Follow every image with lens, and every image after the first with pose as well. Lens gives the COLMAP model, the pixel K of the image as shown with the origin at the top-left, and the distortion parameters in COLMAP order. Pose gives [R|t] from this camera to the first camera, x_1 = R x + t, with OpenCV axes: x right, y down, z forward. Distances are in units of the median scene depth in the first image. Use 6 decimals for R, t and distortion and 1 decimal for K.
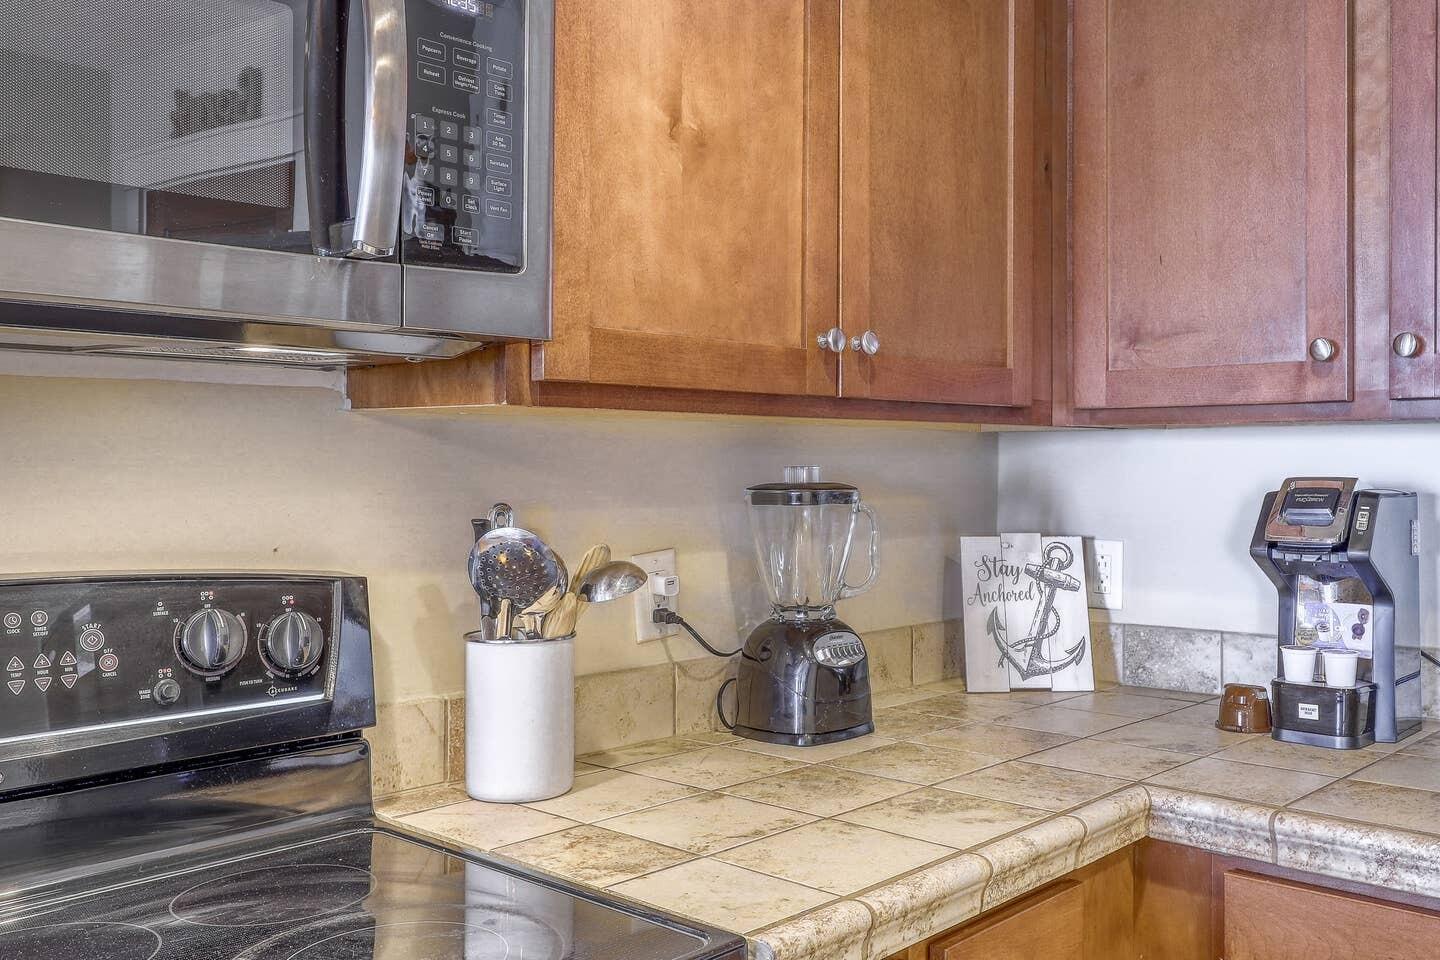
lens RADIAL K [[1328.7, 0, 723.2], [0, 1328.7, 476.5], [0, 0, 1]] dist [-0.001974, 0.000000]
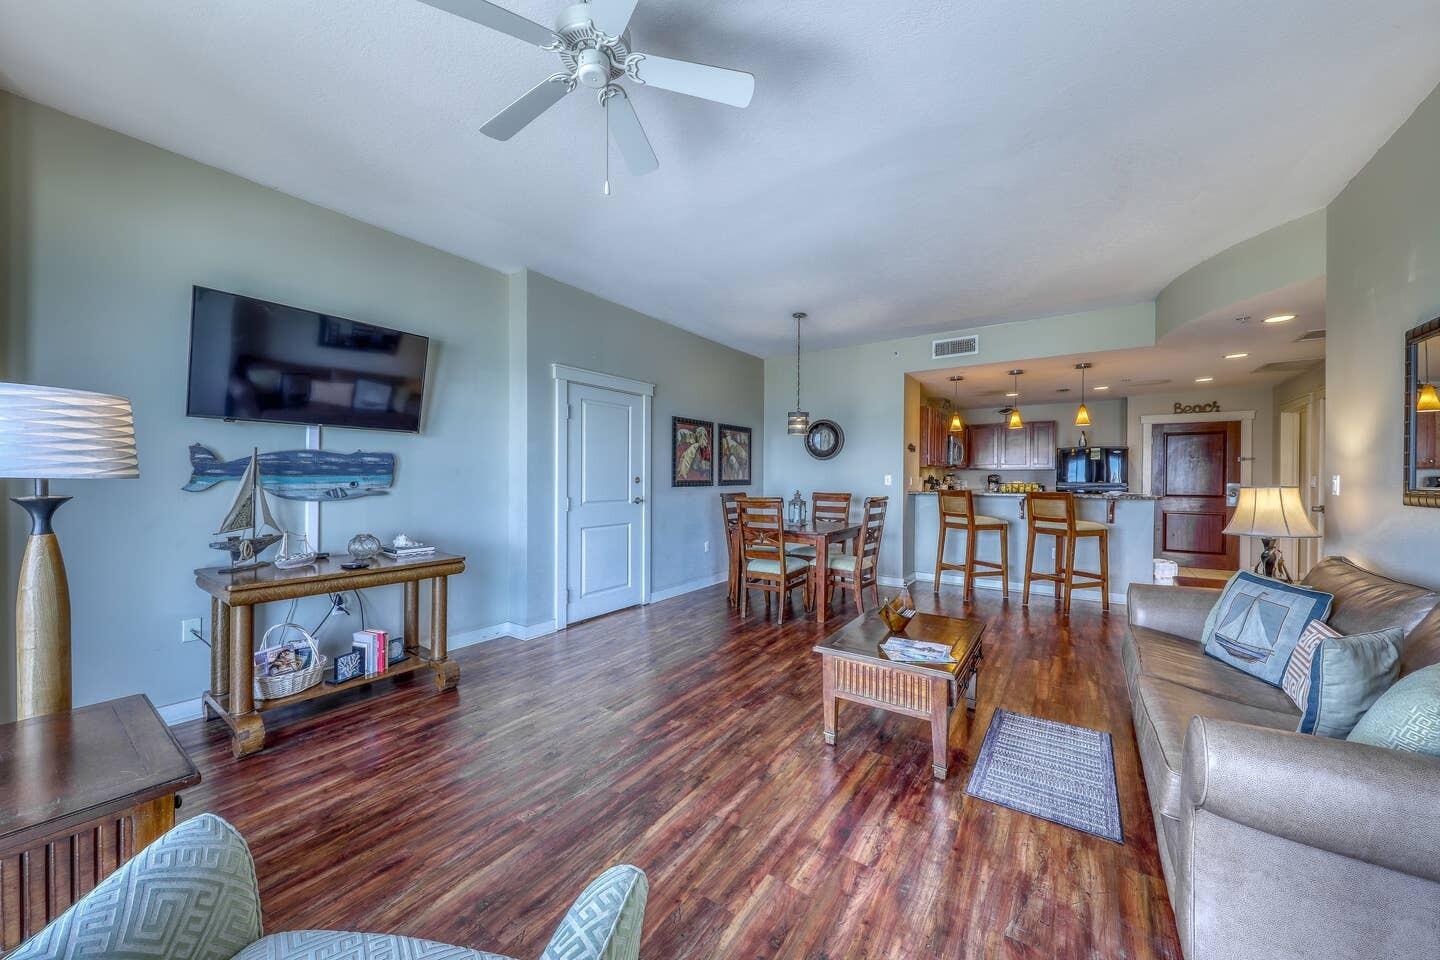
lens RADIAL K [[499.4, 0, 719.8], [0, 499.4, 479.4], [0, 0, 1]] dist [-0.000773, -0.000037]
pose [[0.997174, 0.003633, 0.075040, -2.787049], [-0.003131, 0.999972, -0.006805, 0.102281], [-0.075063, 0.006551, 0.997157, -3.943595]]
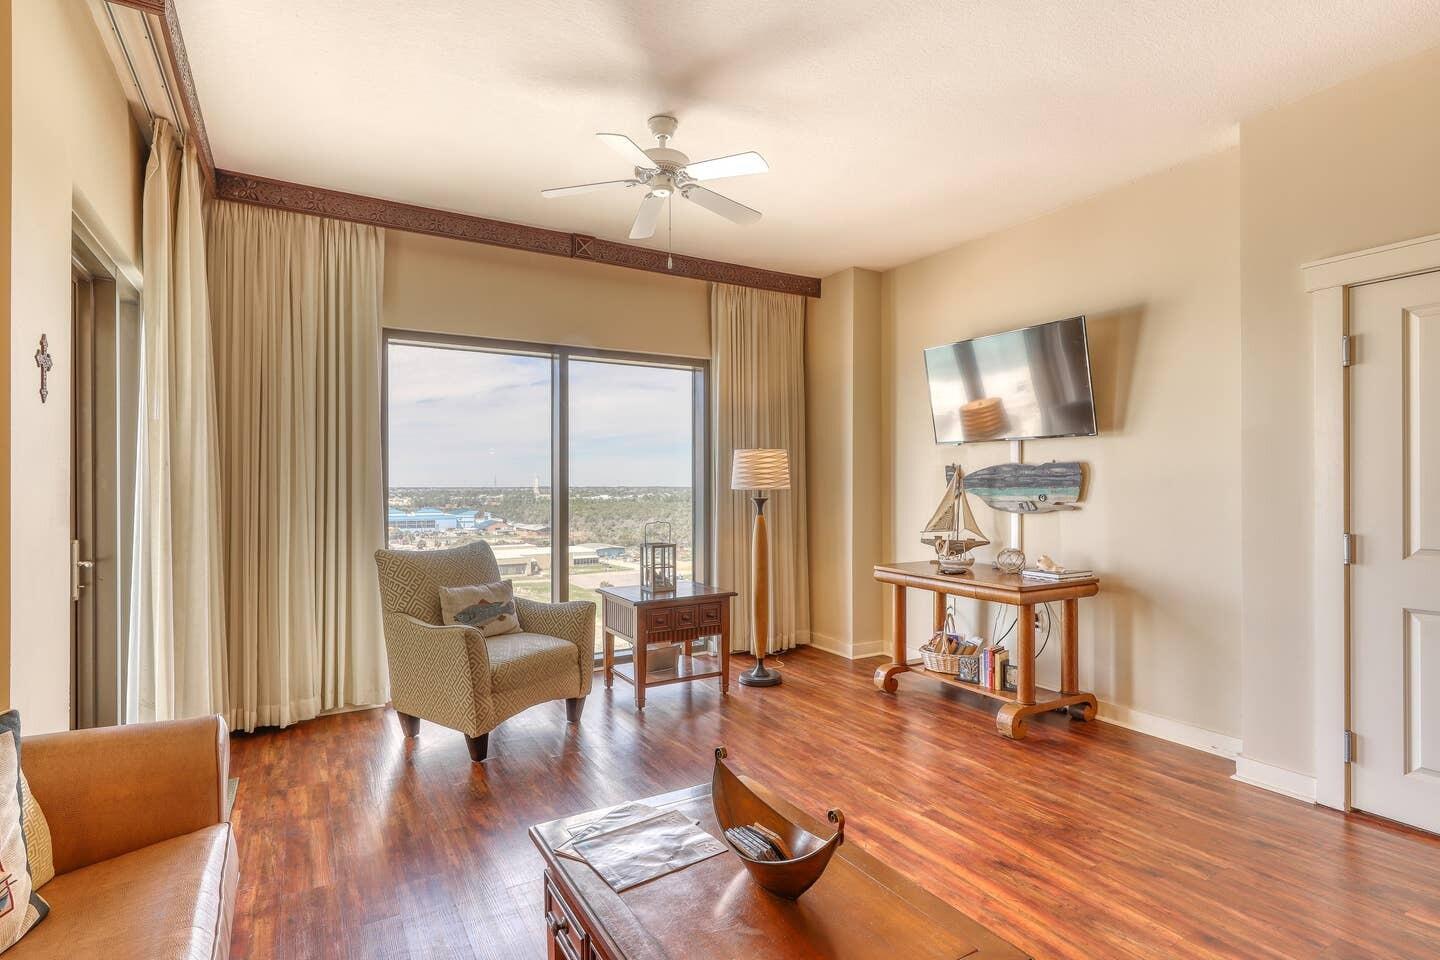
lens RADIAL K [[714.9, 0, 719.0], [0, 714.9, 487.6], [0, 0, 1]] dist [0.012954, -0.005344]
pose [[-0.345930, 0.002505, -0.938257, -1.211194], [-0.010566, 0.999923, 0.006566, 0.072638], [0.938201, 0.012185, -0.345876, -2.122163]]
